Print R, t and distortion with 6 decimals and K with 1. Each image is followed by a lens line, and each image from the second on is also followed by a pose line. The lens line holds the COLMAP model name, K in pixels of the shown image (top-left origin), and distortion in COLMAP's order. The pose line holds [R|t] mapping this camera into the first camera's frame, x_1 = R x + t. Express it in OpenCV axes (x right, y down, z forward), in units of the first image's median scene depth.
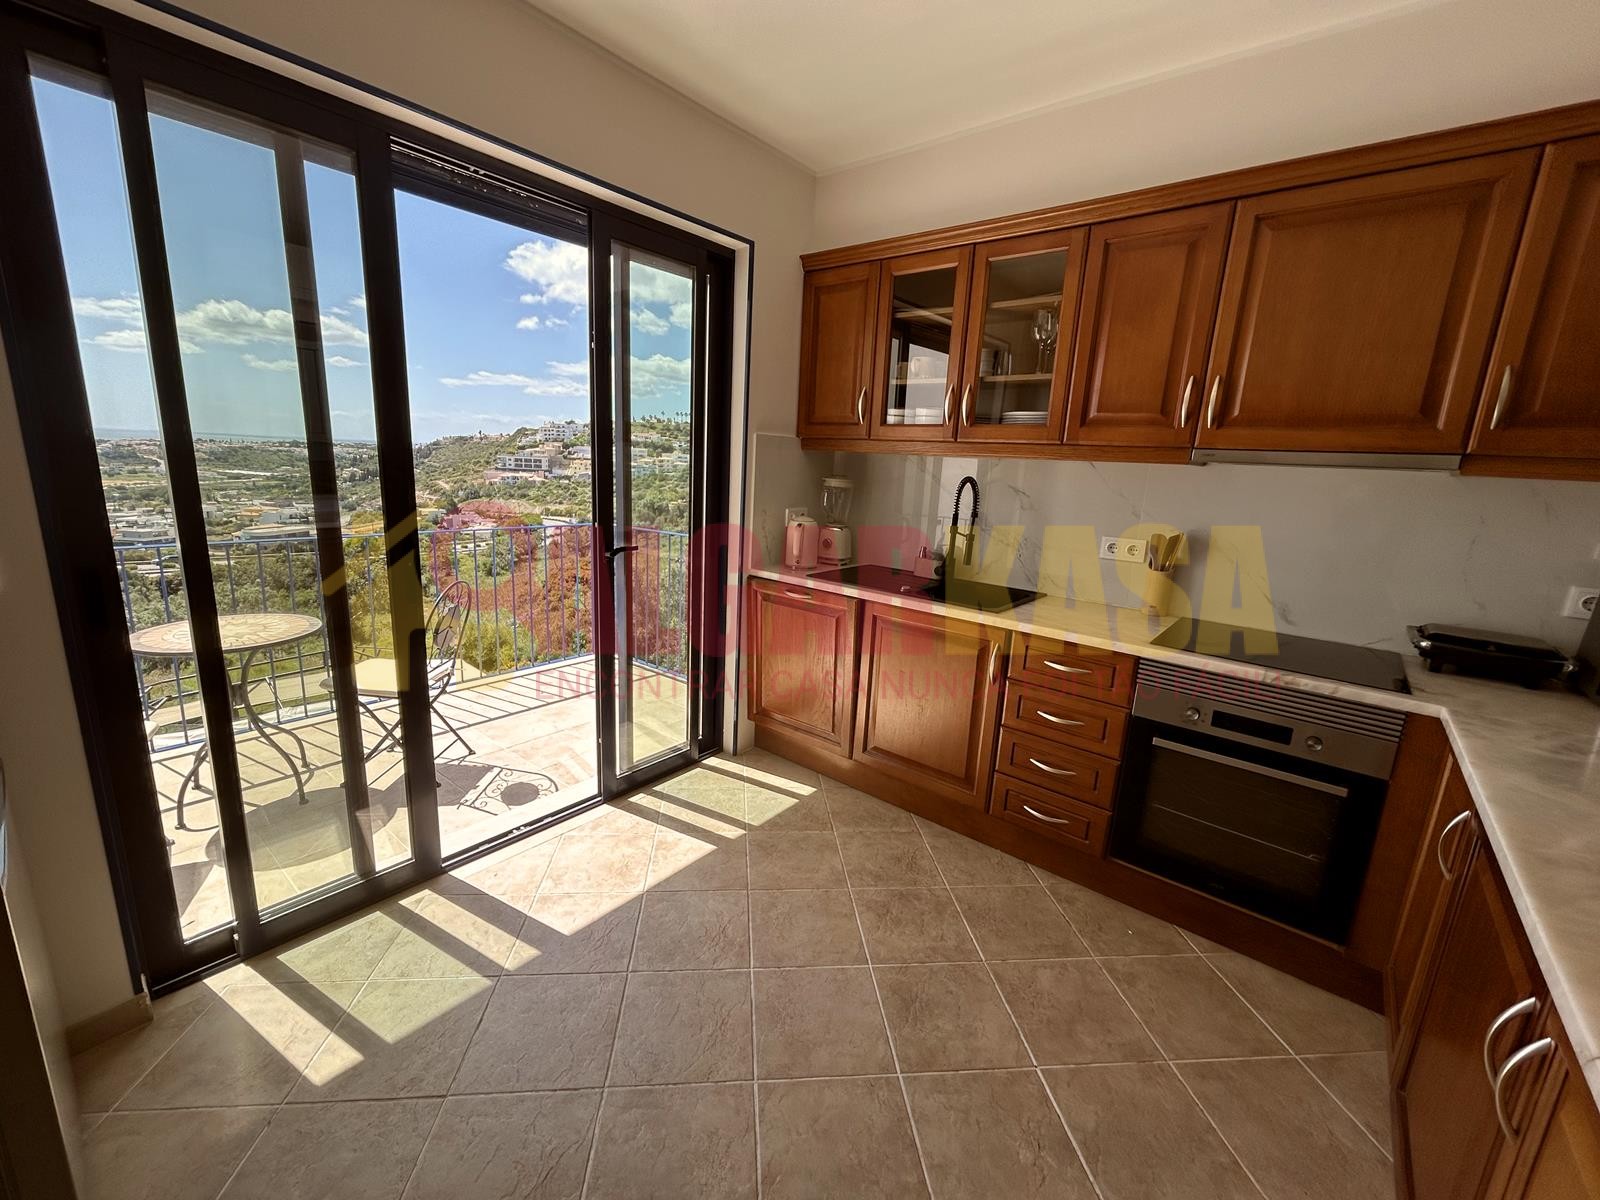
lens RADIAL K [[642.4, 0, 800.0], [0, 642.4, 600.0], [0, 0, 1]] dist [0.002891, 0.000628]
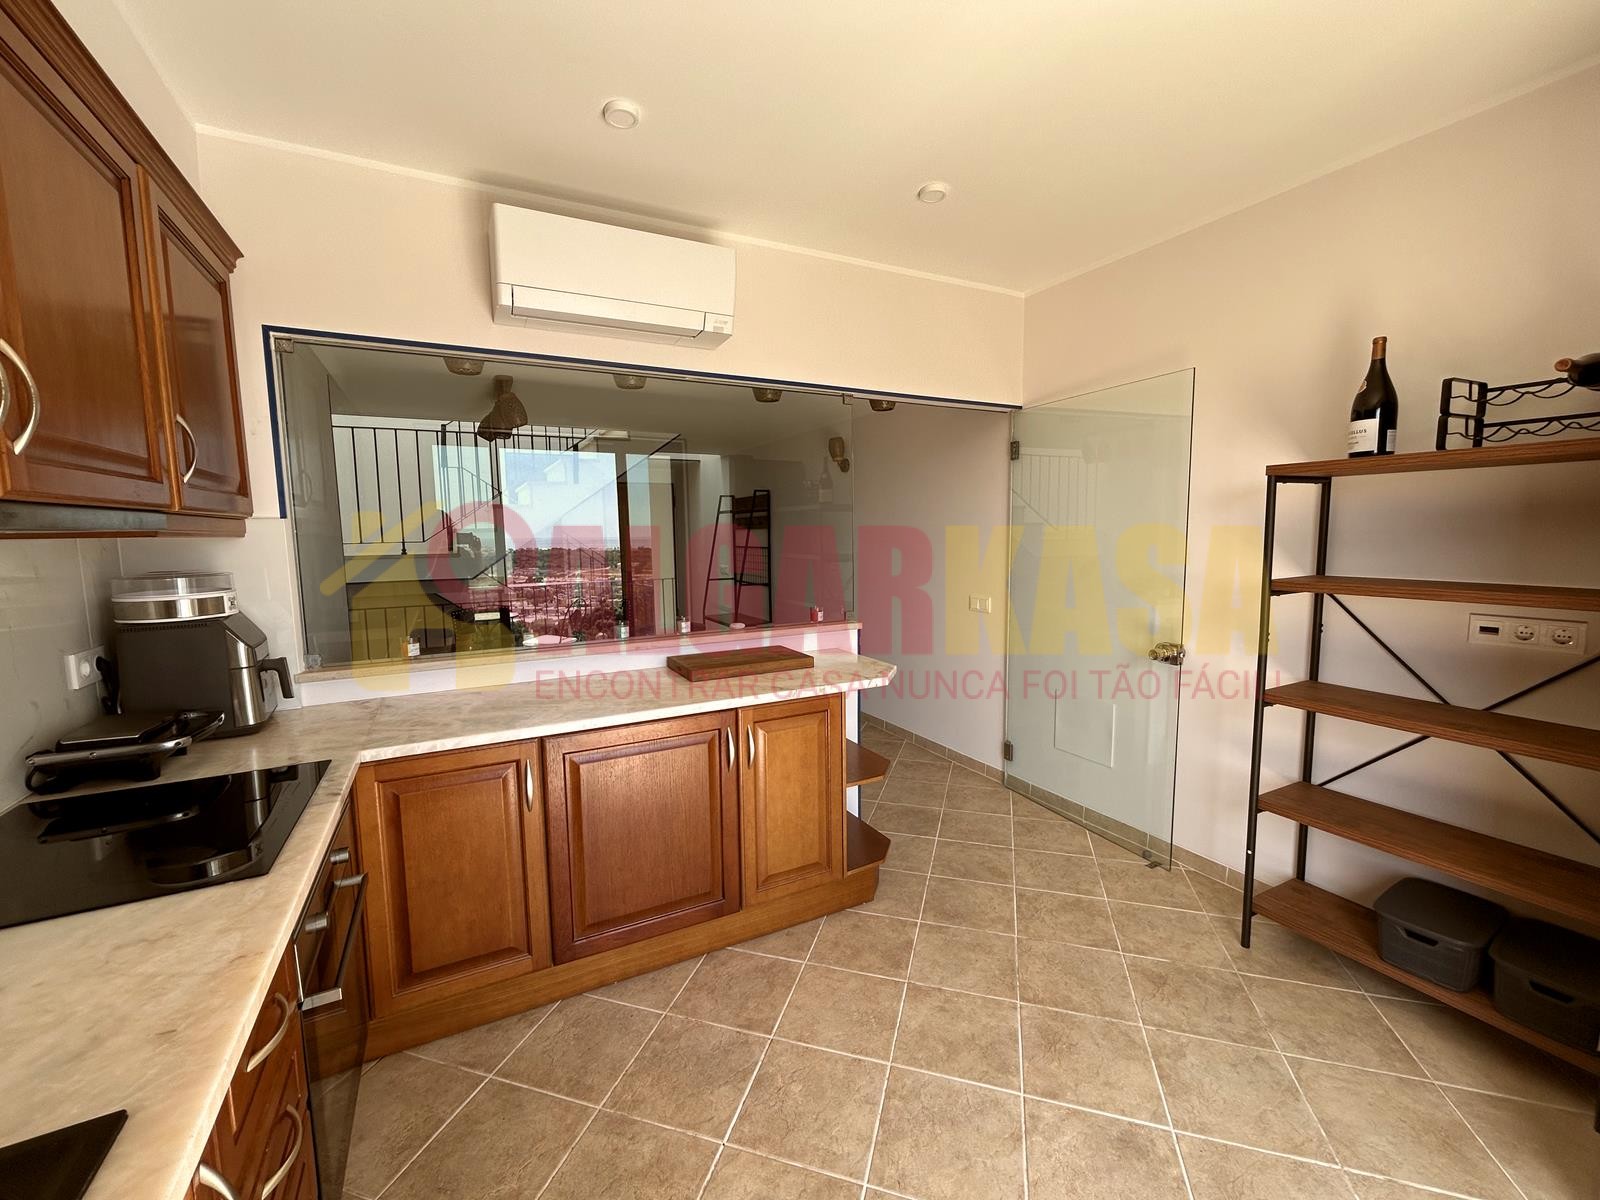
lens RADIAL K [[655.9, 0, 800.0], [0, 655.9, 600.0], [0, 0, 1]] dist [0.000253, 0.000064]
pose [[-0.918558, -0.076425, 0.387829, -0.038598], [0.058456, 0.944081, 0.324489, -0.227363], [-0.390941, 0.320733, -0.862726, 0.950037]]
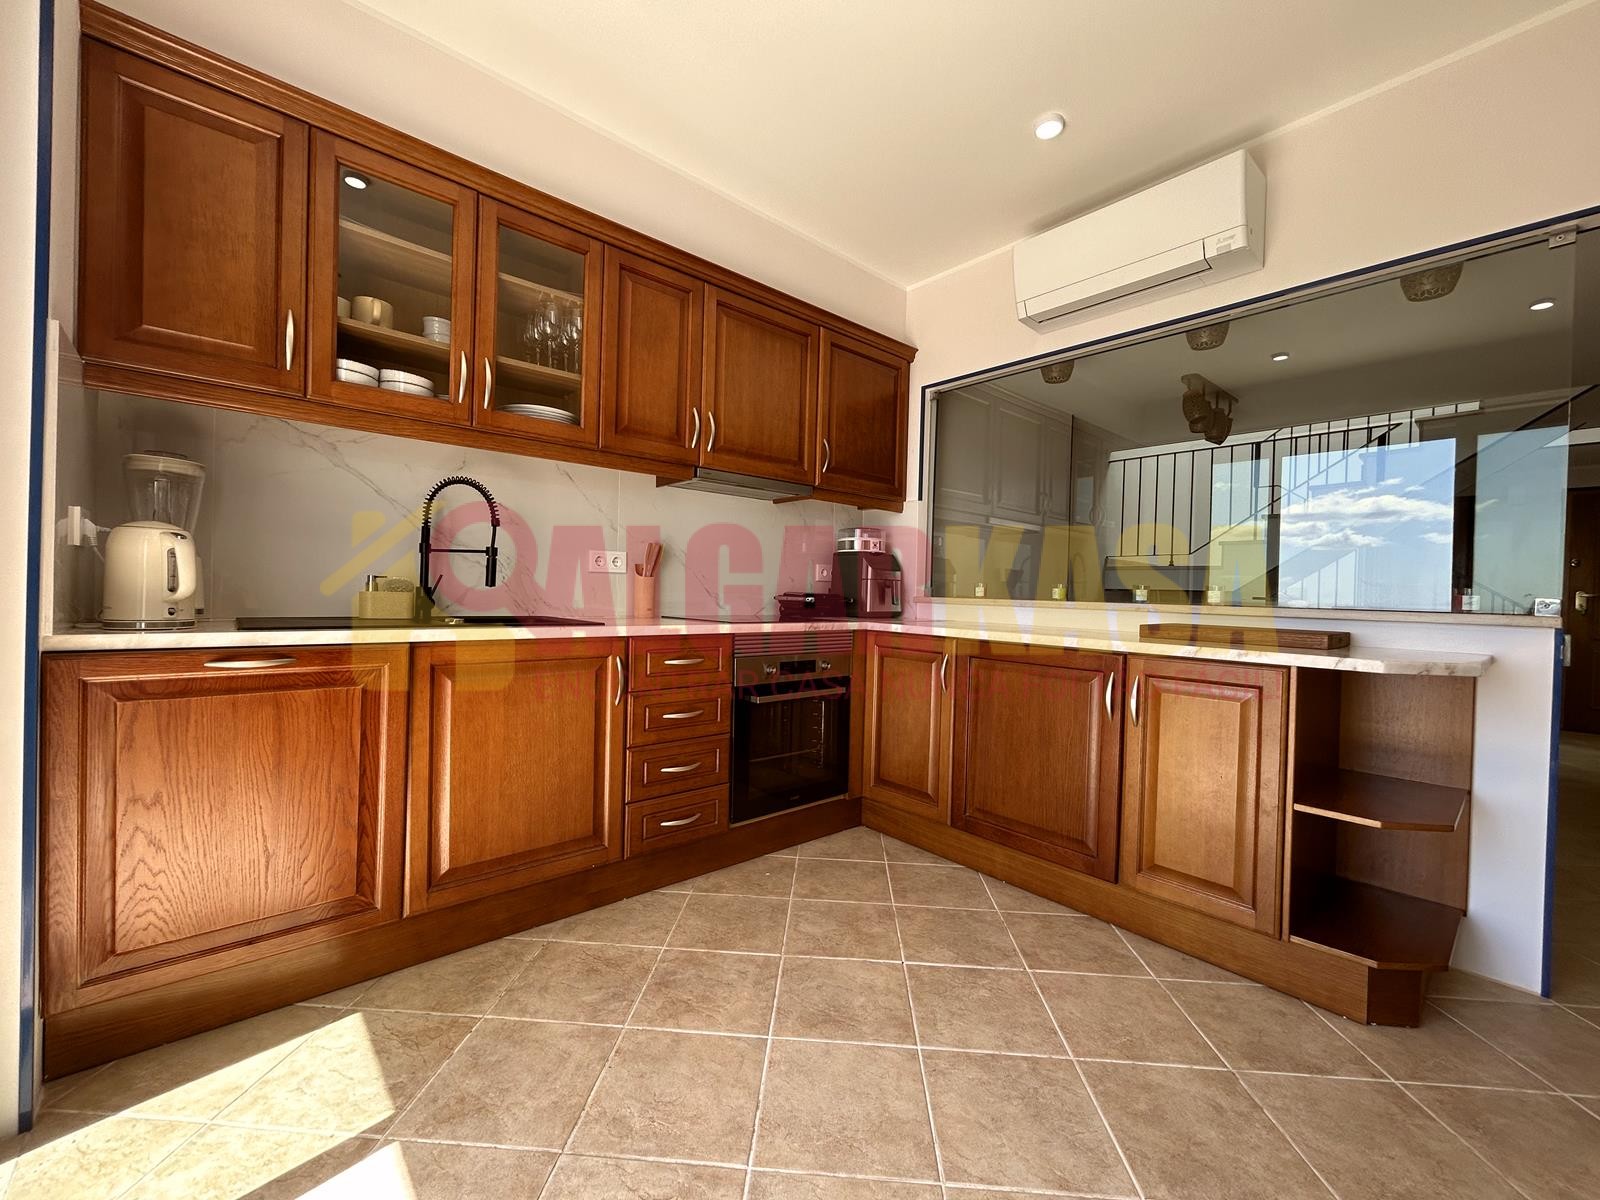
lens RADIAL K [[649.2, 0, 788.3], [0, 649.2, 597.7], [0, 0, 1]] dist [-0.000245, 0.000251]
pose [[0.176839, -0.052115, 0.982859, -0.472481], [0.196081, 0.980445, 0.016707, 0.018500], [-0.964510, 0.189765, 0.183600, 0.528932]]
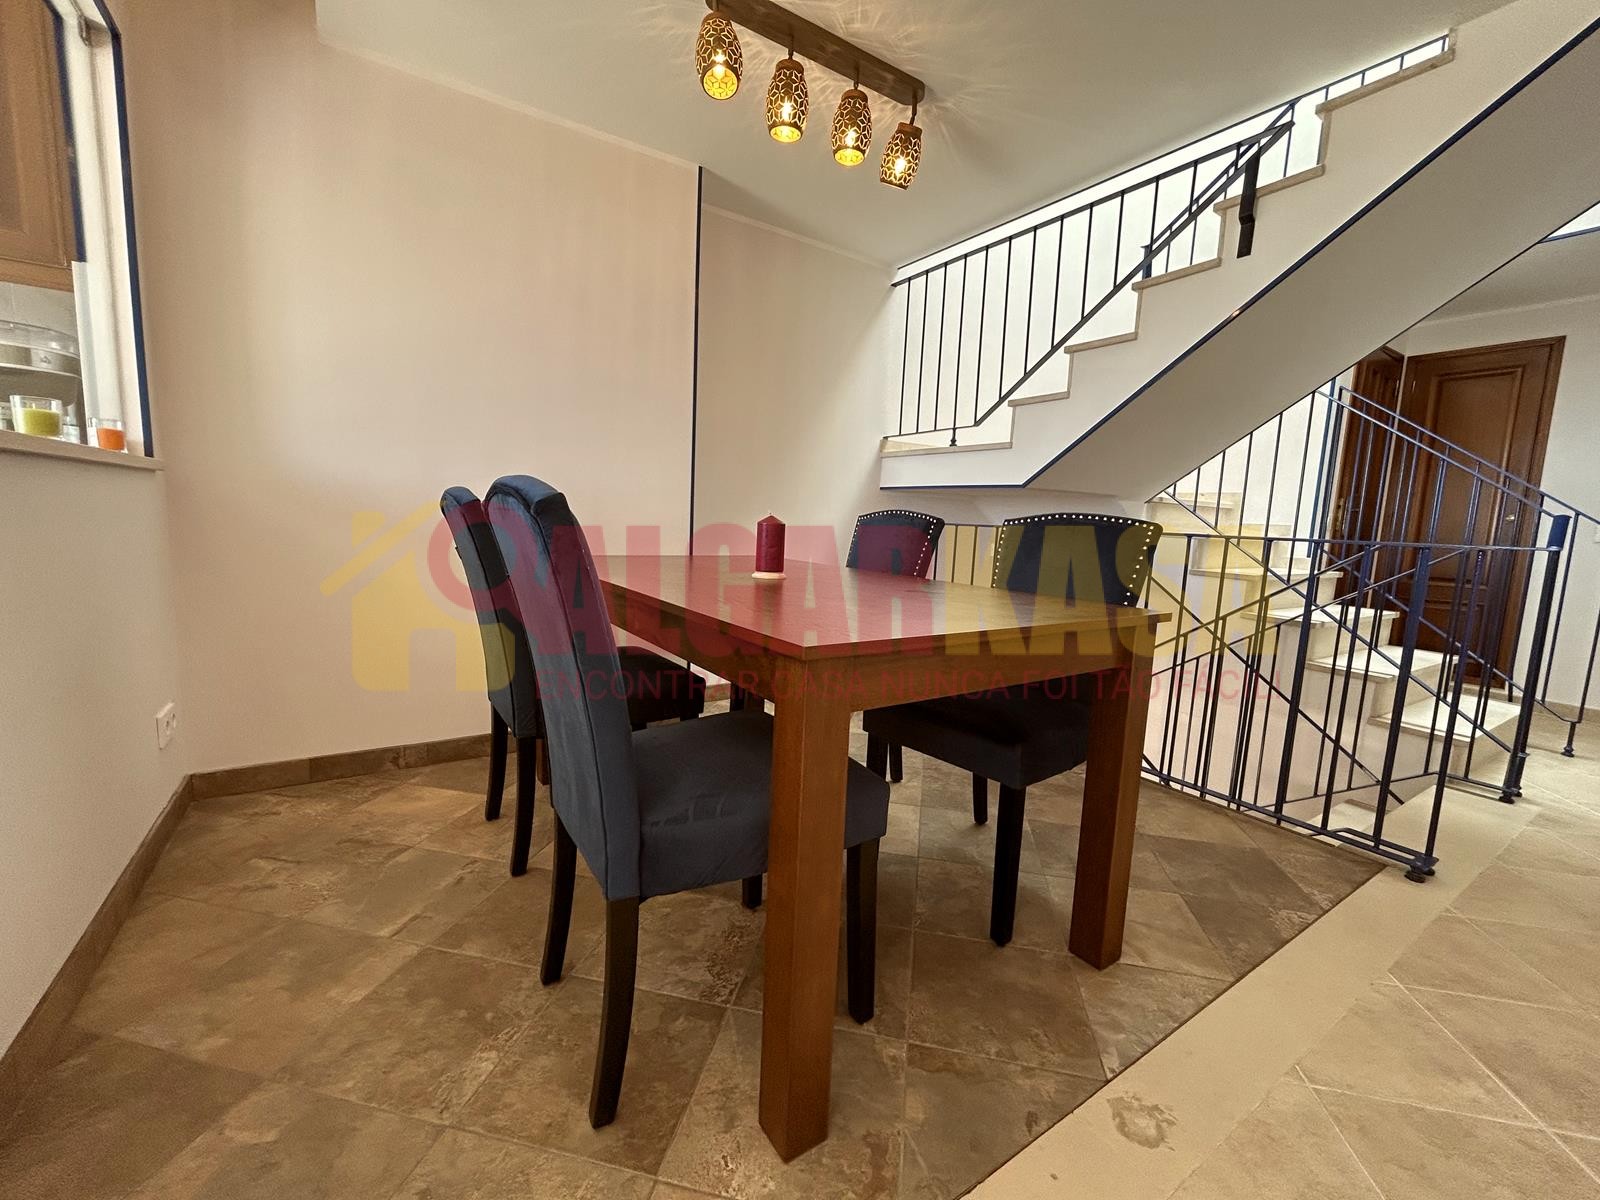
lens RADIAL K [[650.4, 0, 796.2], [0, 650.4, 598.4], [0, 0, 1]] dist [-0.001131, -0.000081]
pose [[0.302617, -0.147845, 0.941576, 0.409759], [0.179429, 0.979069, 0.096064, 0.295615], [-0.936071, 0.139875, 0.322811, -0.336910]]
